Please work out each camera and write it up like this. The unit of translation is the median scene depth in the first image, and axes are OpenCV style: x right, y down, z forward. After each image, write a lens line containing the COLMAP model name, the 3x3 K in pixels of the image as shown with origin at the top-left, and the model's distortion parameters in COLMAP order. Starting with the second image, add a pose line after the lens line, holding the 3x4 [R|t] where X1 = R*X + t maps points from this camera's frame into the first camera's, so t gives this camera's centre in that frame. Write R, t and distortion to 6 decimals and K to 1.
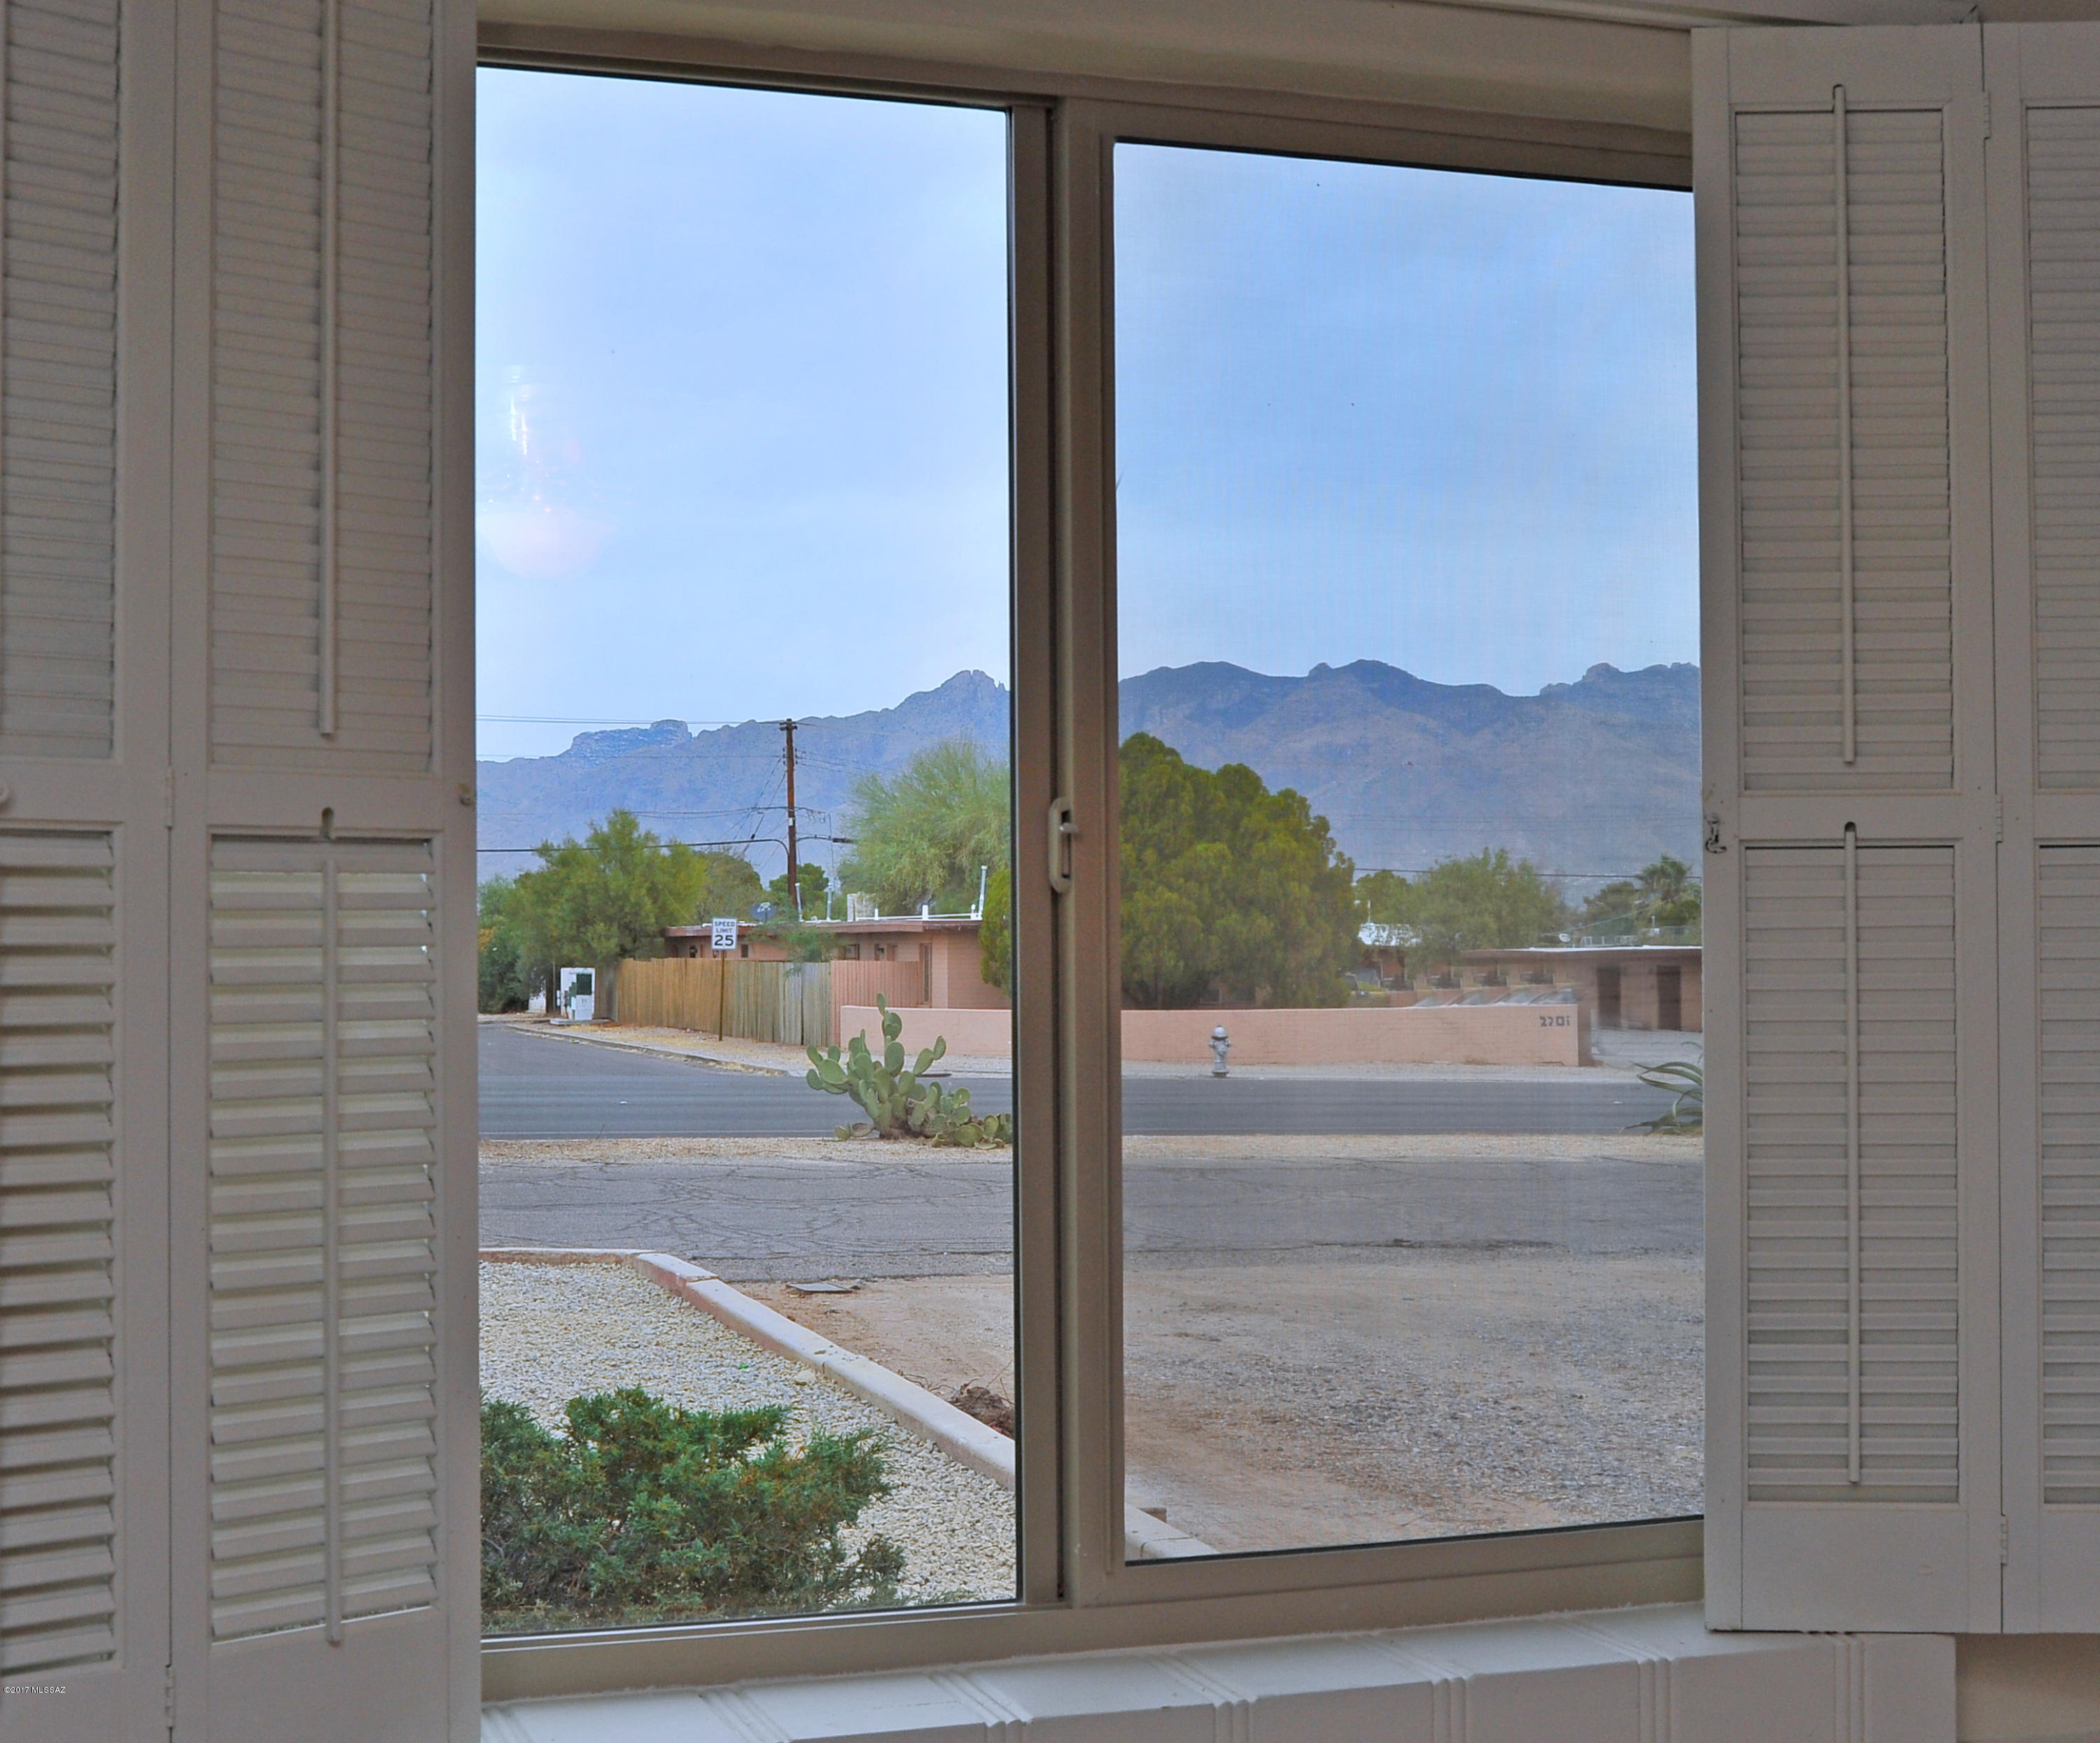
lens RADIAL K [[2912.8, 0, 1050.6], [0, 2912.8, 872.8], [0, 0, 1]] dist [-0.085515, 0.000000]
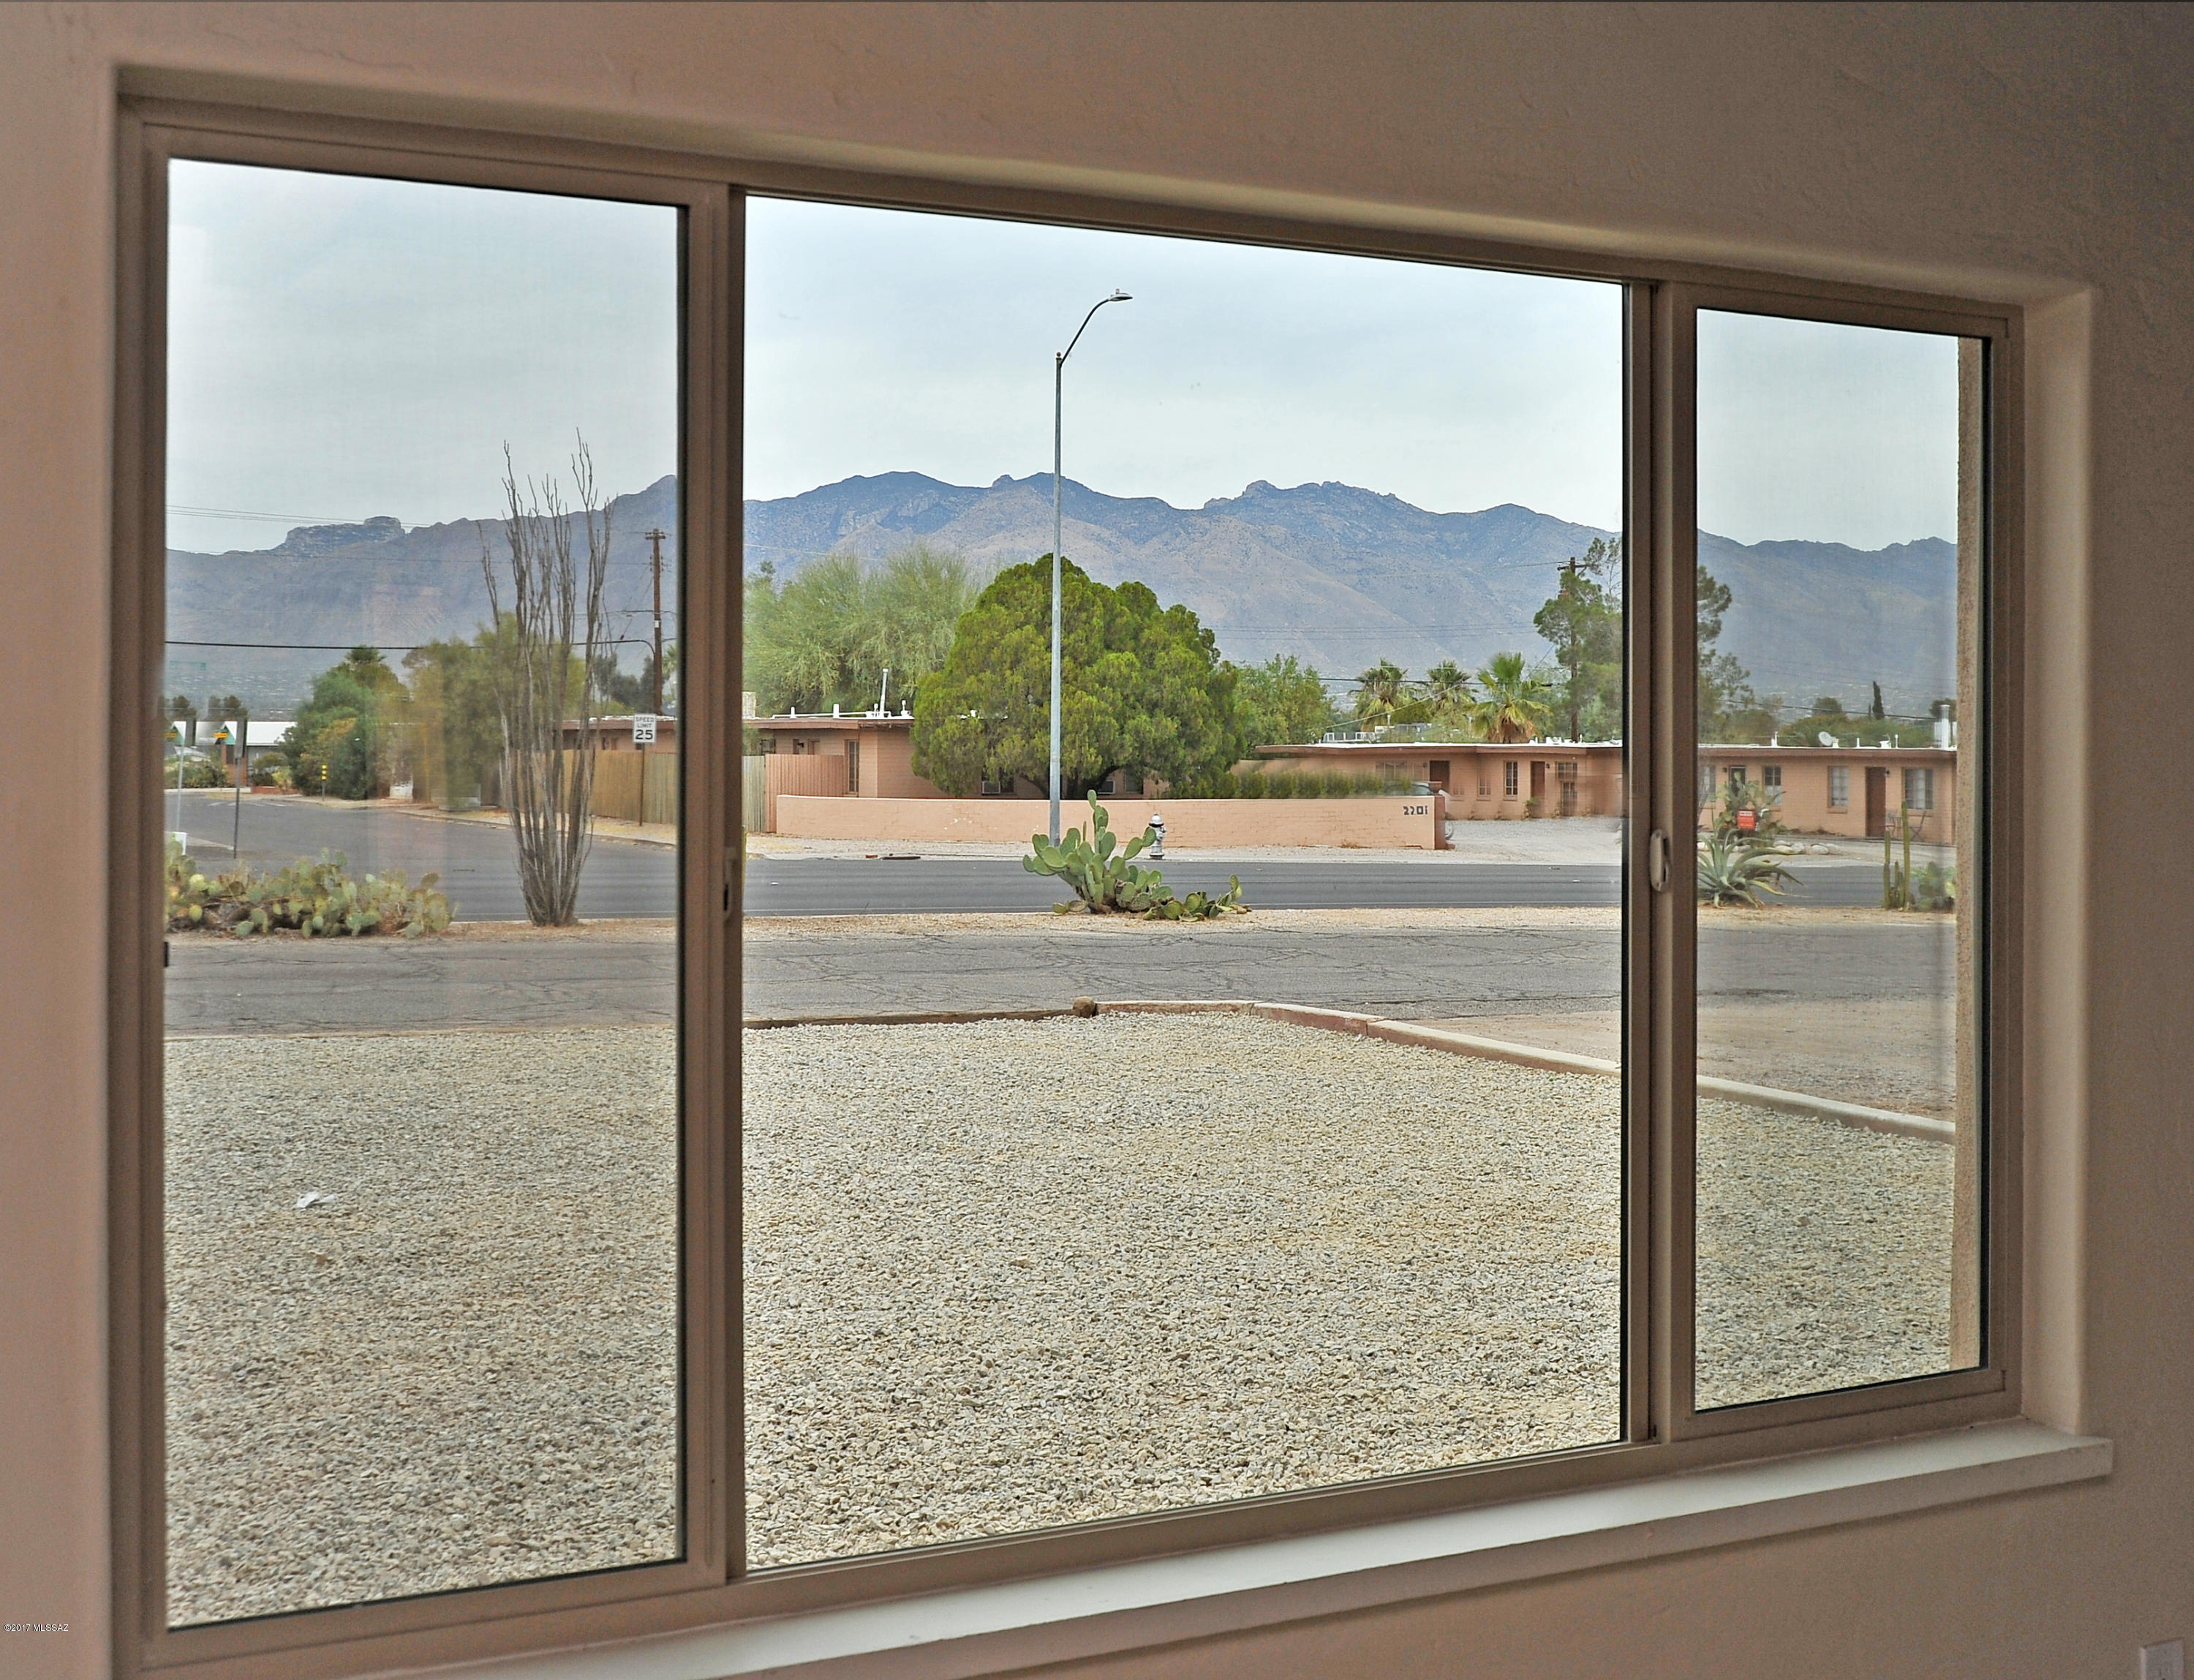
lens RADIAL K [[2758.8, 0, 1150.3], [0, 2758.8, 755.9], [0, 0, 1]] dist [-0.076204, 0.000000]
pose [[0.983222, 0.004639, 0.182354, -0.124057], [-0.010687, 0.999425, 0.032193, -0.004493], [-0.182100, -0.033602, 0.982706, -0.051859]]
